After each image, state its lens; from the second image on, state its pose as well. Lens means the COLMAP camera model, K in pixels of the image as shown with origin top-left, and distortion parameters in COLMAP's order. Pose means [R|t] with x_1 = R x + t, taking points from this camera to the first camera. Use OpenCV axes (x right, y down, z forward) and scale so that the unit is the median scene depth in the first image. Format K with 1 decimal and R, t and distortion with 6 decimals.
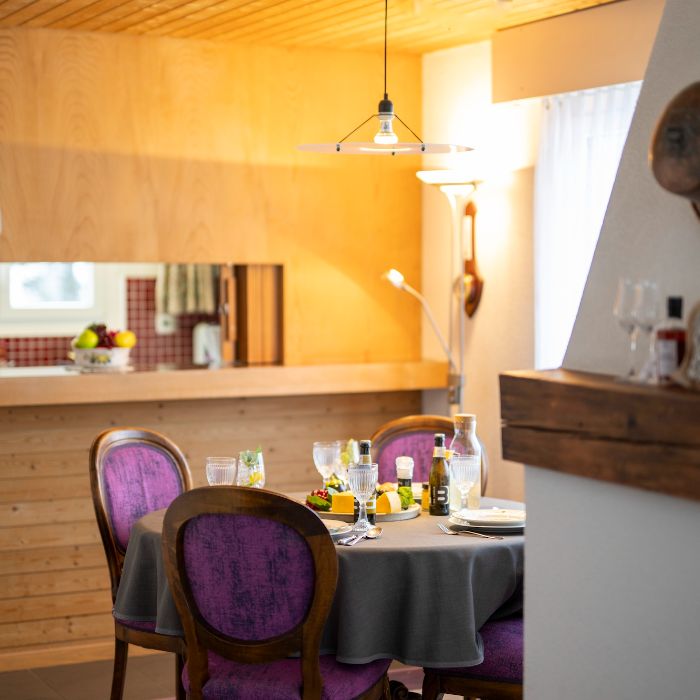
lens RADIAL K [[1662.4, 0, 349.7], [0, 1662.4, 349.8], [0, 0, 1]] dist [0.045938, 0.000000]
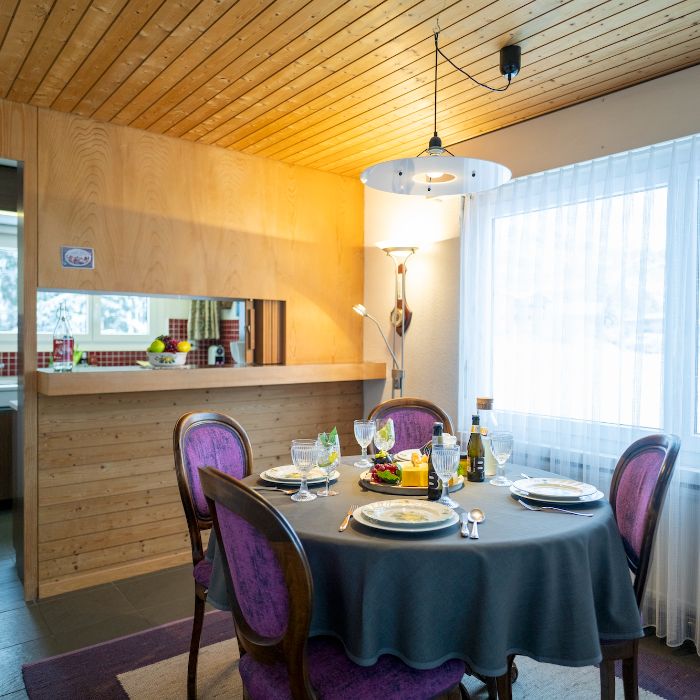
lens RADIAL K [[591.3, 0, 351.3], [0, 591.3, 348.3], [0, 0, 1]] dist [0.008605, -0.001914]
pose [[0.979583, 0.004515, 0.200990, -0.095360], [0.002361, 0.999420, -0.033958, 0.013246], [-0.201027, 0.033739, 0.979005, 0.460881]]
